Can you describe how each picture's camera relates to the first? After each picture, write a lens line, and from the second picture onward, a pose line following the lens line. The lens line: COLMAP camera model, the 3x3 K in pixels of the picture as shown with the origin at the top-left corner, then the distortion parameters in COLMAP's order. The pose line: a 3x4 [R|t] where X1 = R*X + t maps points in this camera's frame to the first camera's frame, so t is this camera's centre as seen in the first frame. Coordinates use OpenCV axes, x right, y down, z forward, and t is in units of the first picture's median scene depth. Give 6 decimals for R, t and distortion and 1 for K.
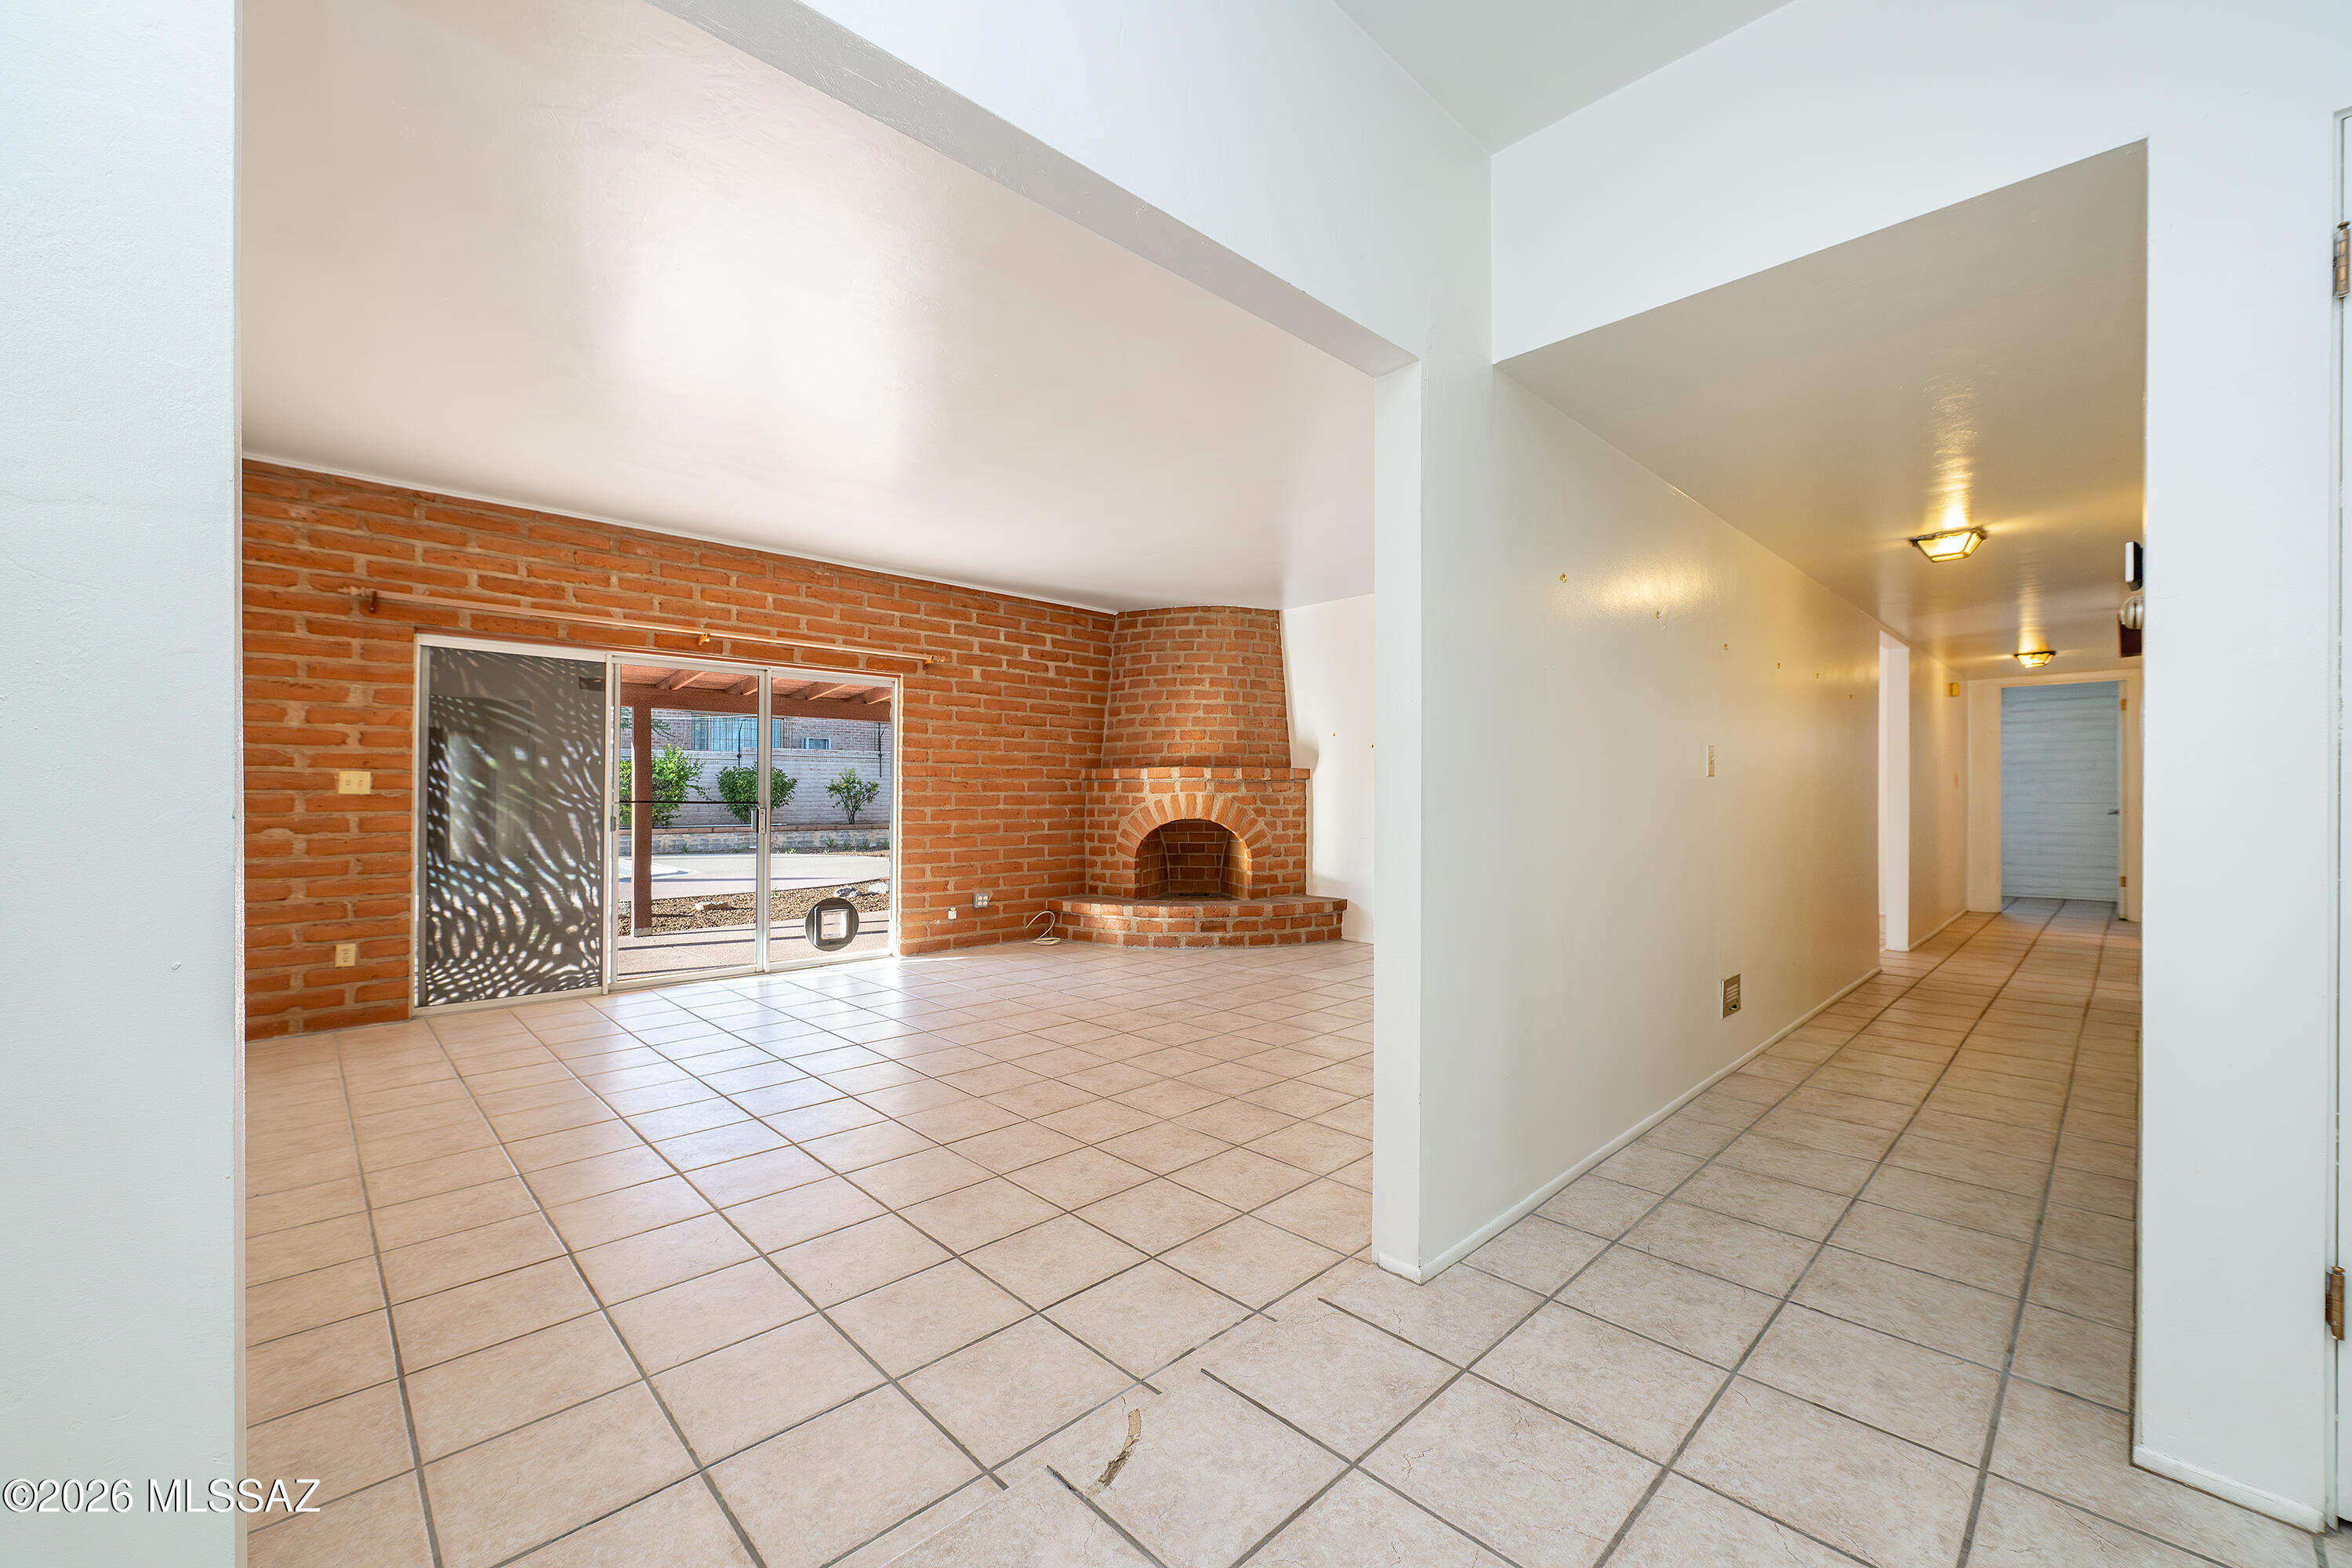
lens RADIAL K [[935.3, 0, 1193.1], [0, 935.3, 790.6], [0, 0, 1]] dist [0.007407, -0.000906]
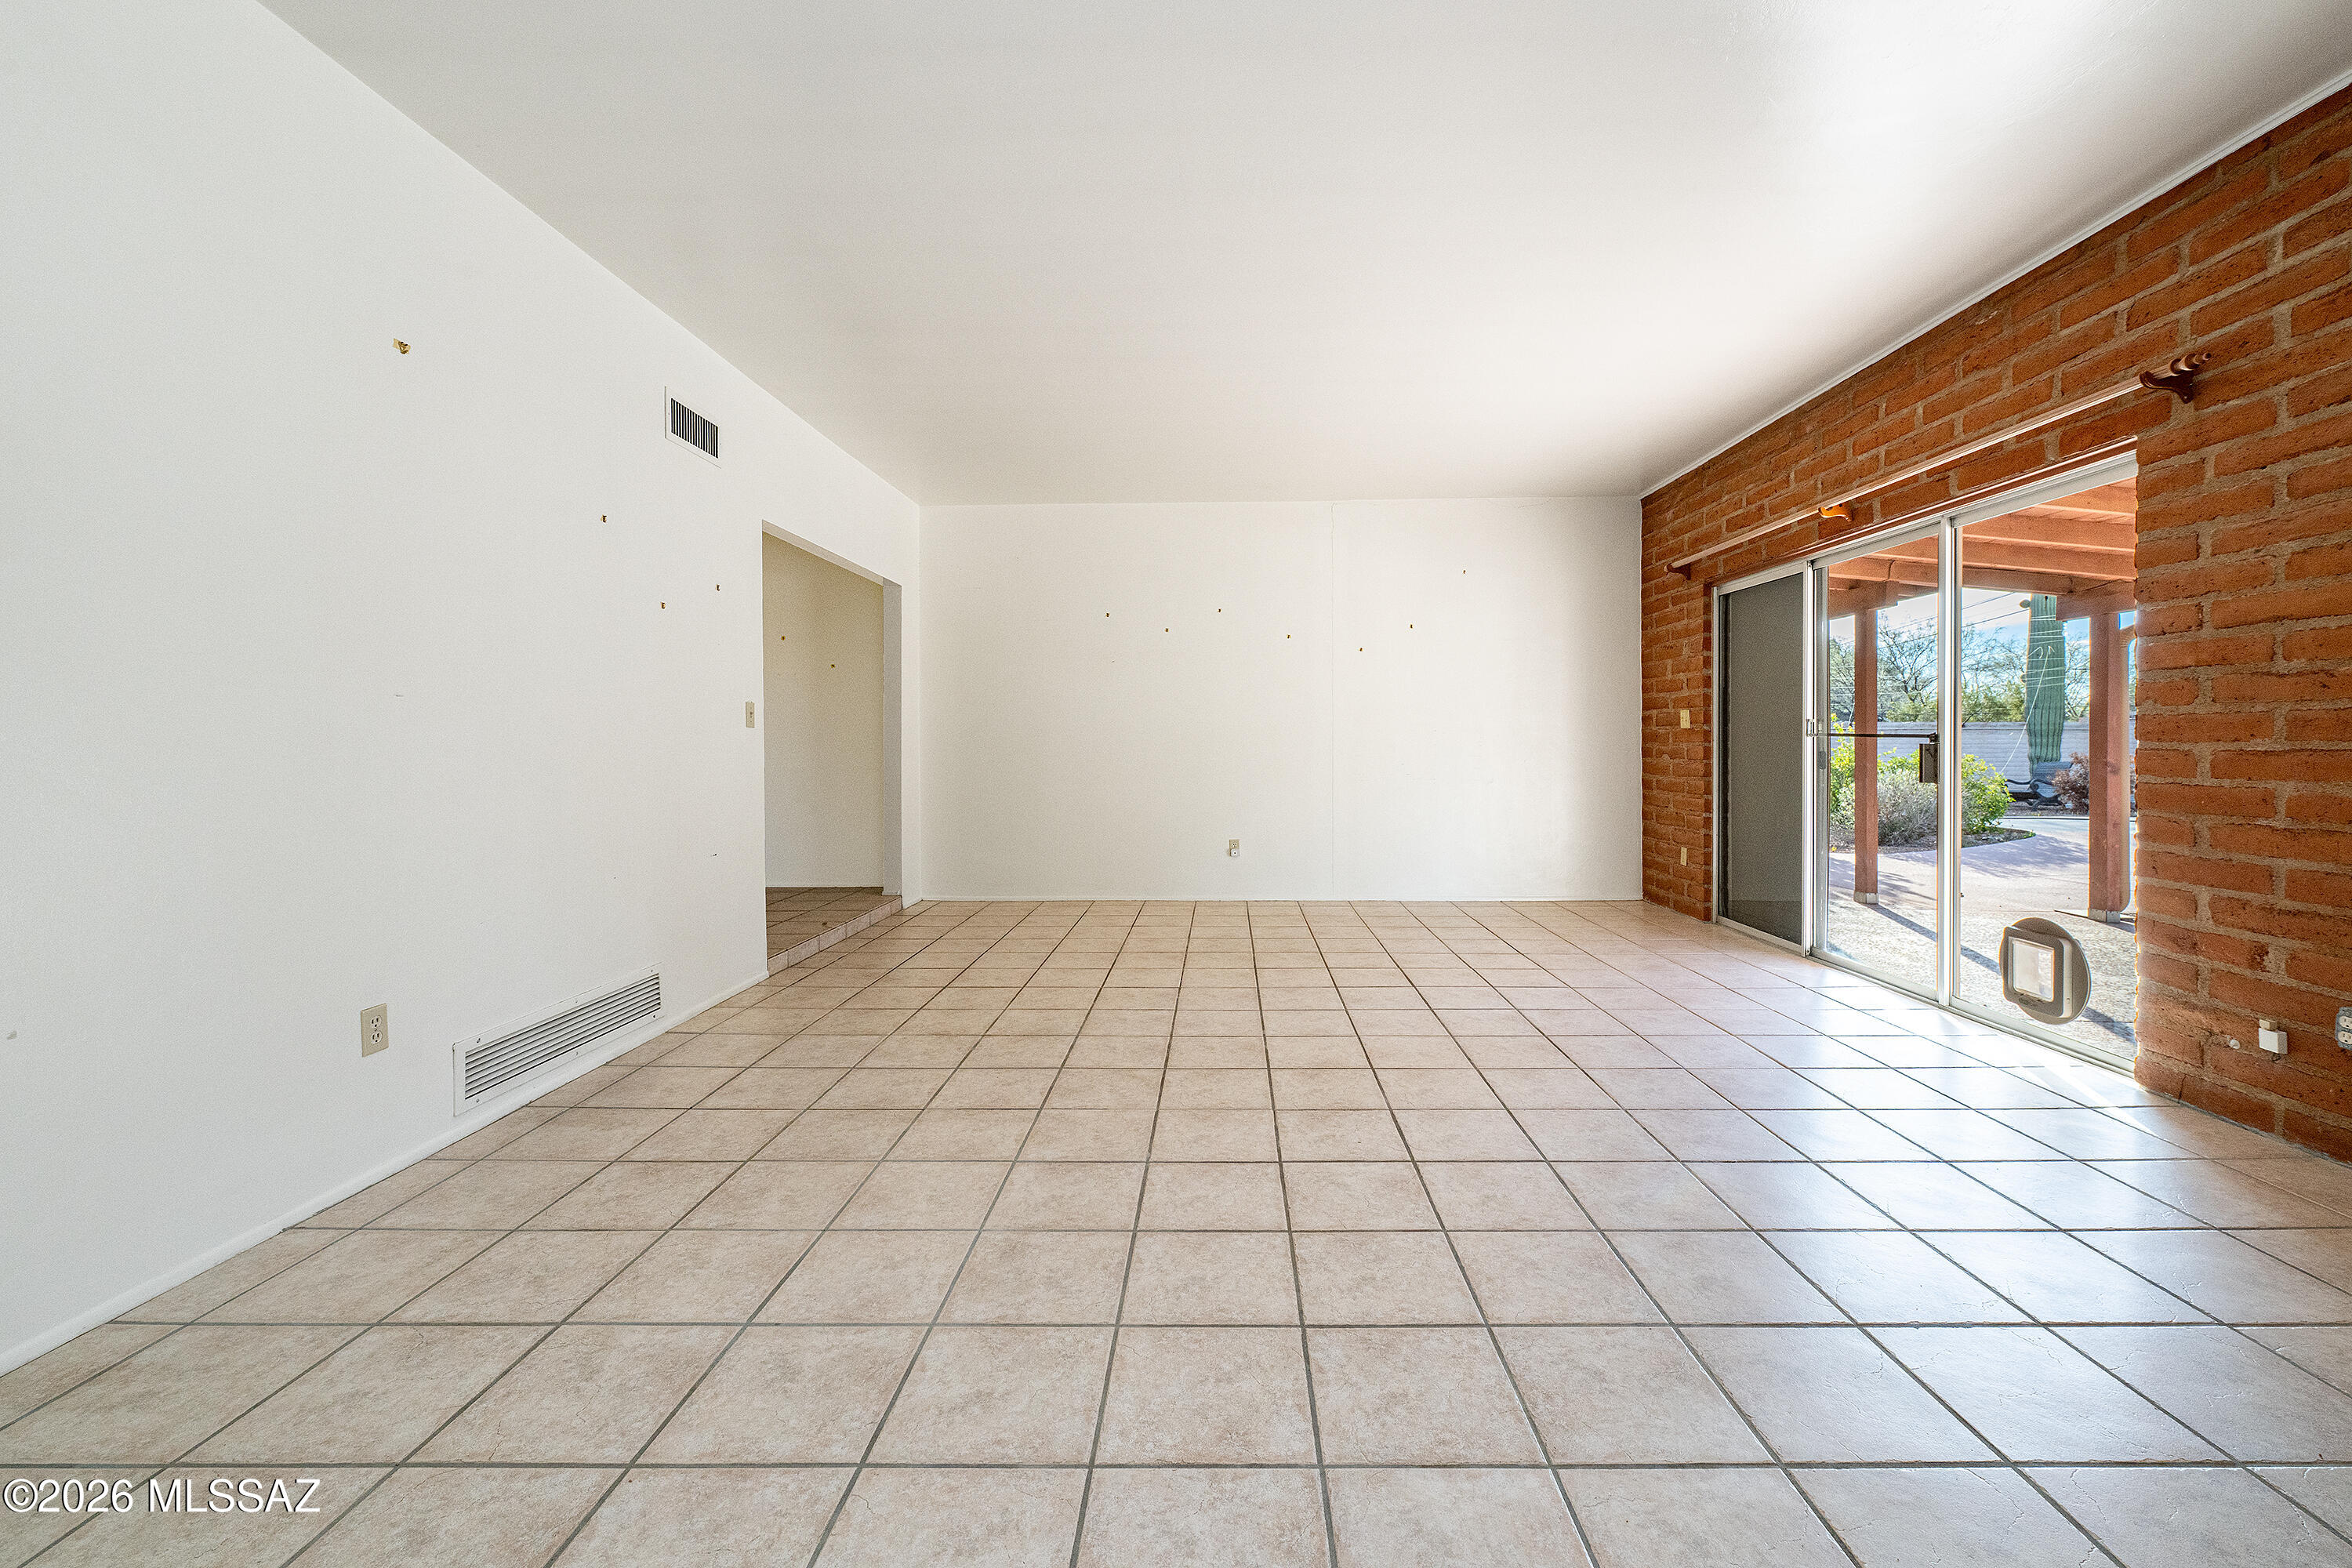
lens RADIAL K [[935.3, 0, 1223.2], [0, 935.3, 760.3], [0, 0, 1]] dist [0.007407, -0.000906]
pose [[-0.702115, 0.017233, -0.711855, 0.267758], [0.009528, 0.999845, 0.014808, 0.013436], [0.712000, 0.003615, -0.702170, 0.896089]]
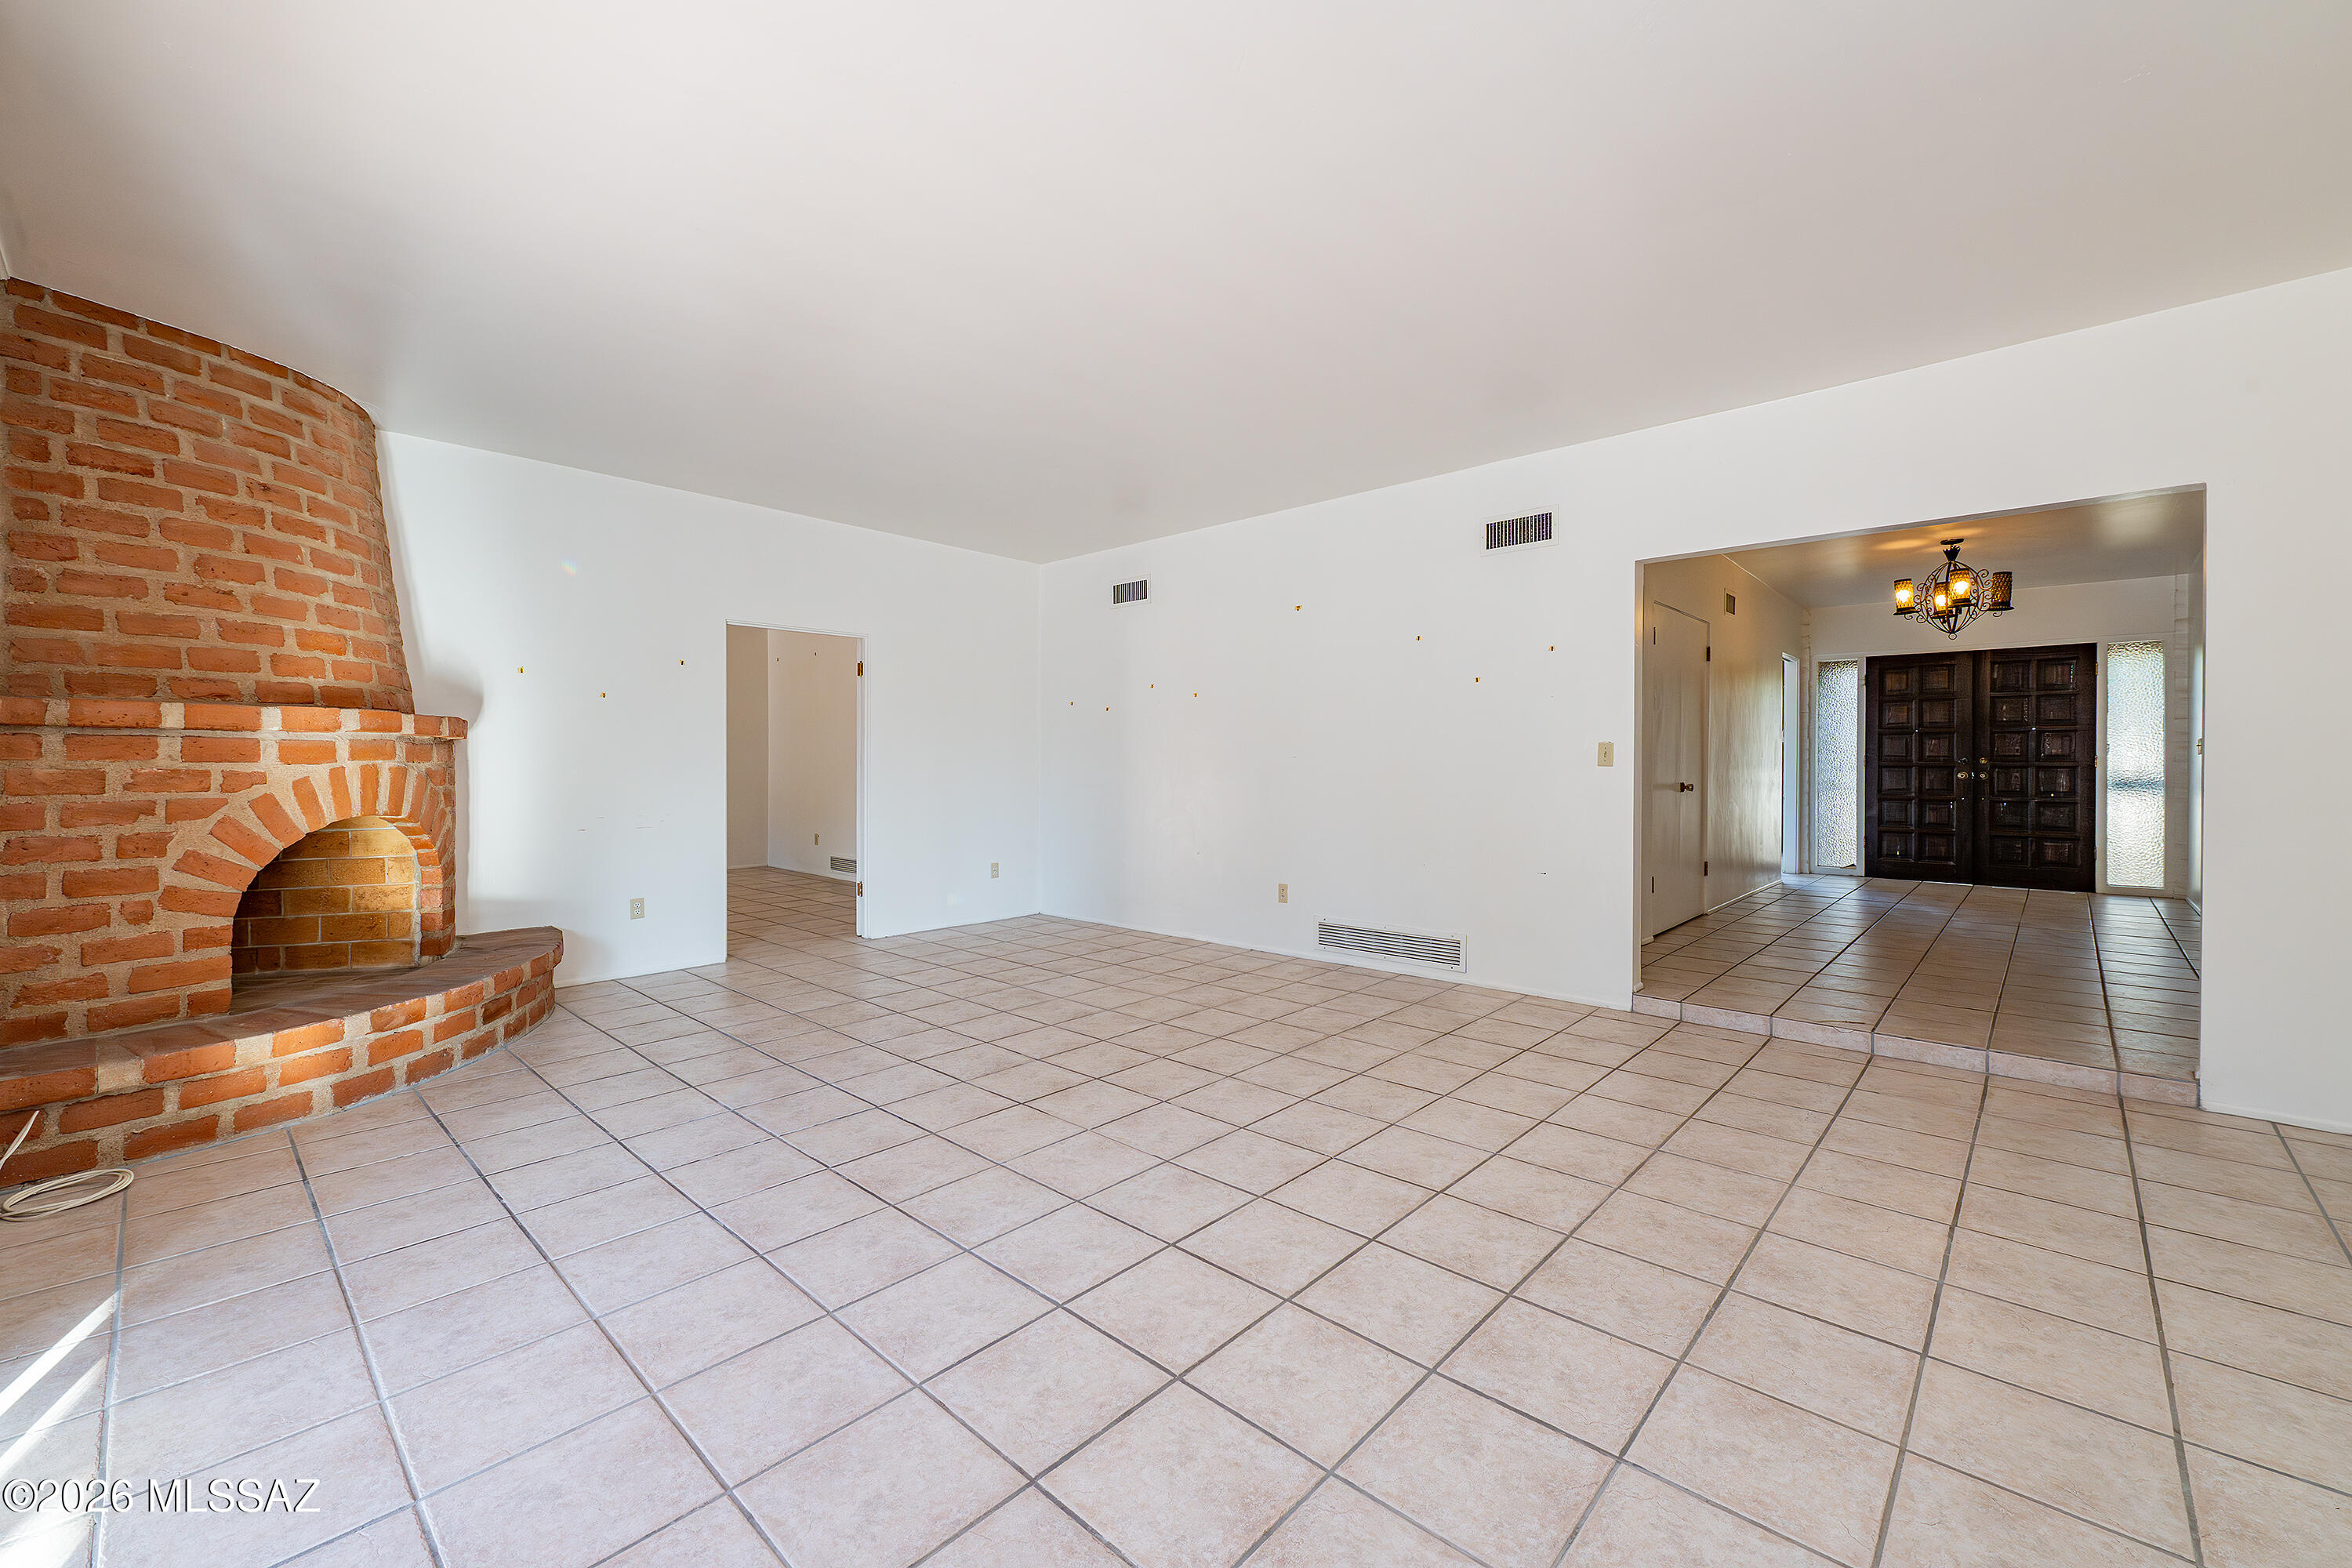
lens RADIAL K [[935.3, 0, 1183.4], [0, 935.3, 767.6], [0, 0, 1]] dist [0.007407, -0.000906]
pose [[-0.054052, -0.002042, 0.998536, -0.515676], [-0.004376, 0.999989, 0.001808, 0.001782], [-0.998529, -0.004271, -0.054061, 0.597216]]
